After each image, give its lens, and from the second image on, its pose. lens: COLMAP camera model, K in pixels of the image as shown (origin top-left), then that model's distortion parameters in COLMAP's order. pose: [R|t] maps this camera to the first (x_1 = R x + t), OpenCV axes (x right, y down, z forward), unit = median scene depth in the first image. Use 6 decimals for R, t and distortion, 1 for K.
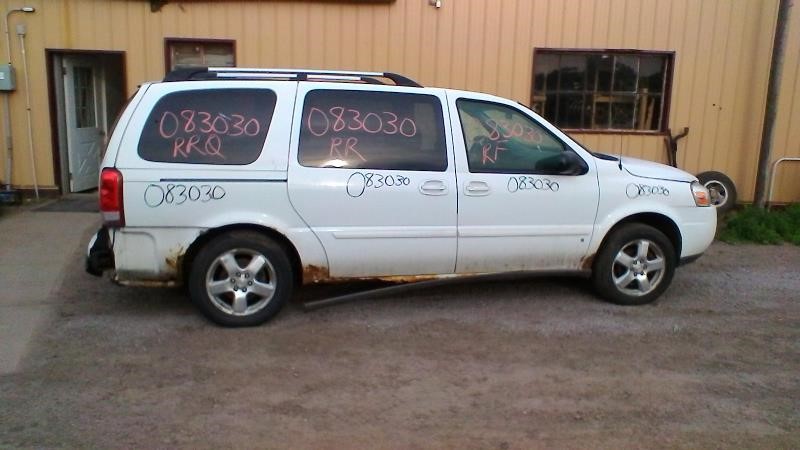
lens RADIAL K [[640.6, 0, 400.0], [0, 640.6, 225.0], [0, 0, 1]] dist [0.003267, 0.002313]
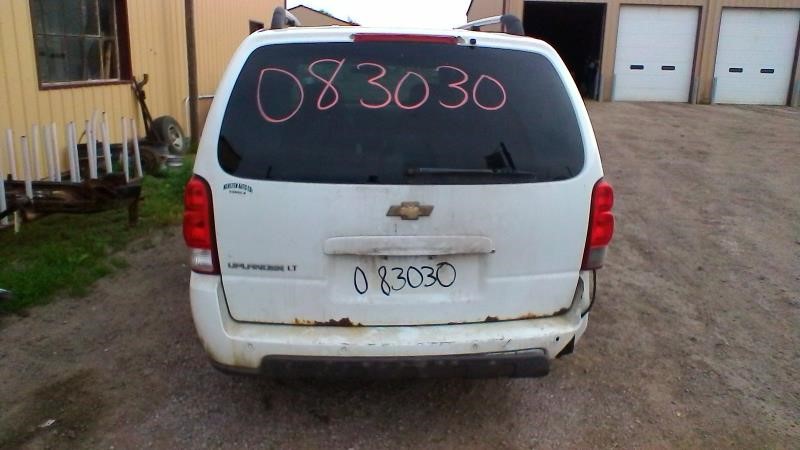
lens RADIAL K [[604.7, 0, 400.0], [0, 604.7, 225.0], [0, 0, 1]] dist [-0.044393, -0.000392]
pose [[0.119677, -0.262786, 0.957403, -0.798036], [0.156469, 0.957275, 0.243192, -0.157530], [-0.980405, 0.120699, 0.155682, 0.850480]]
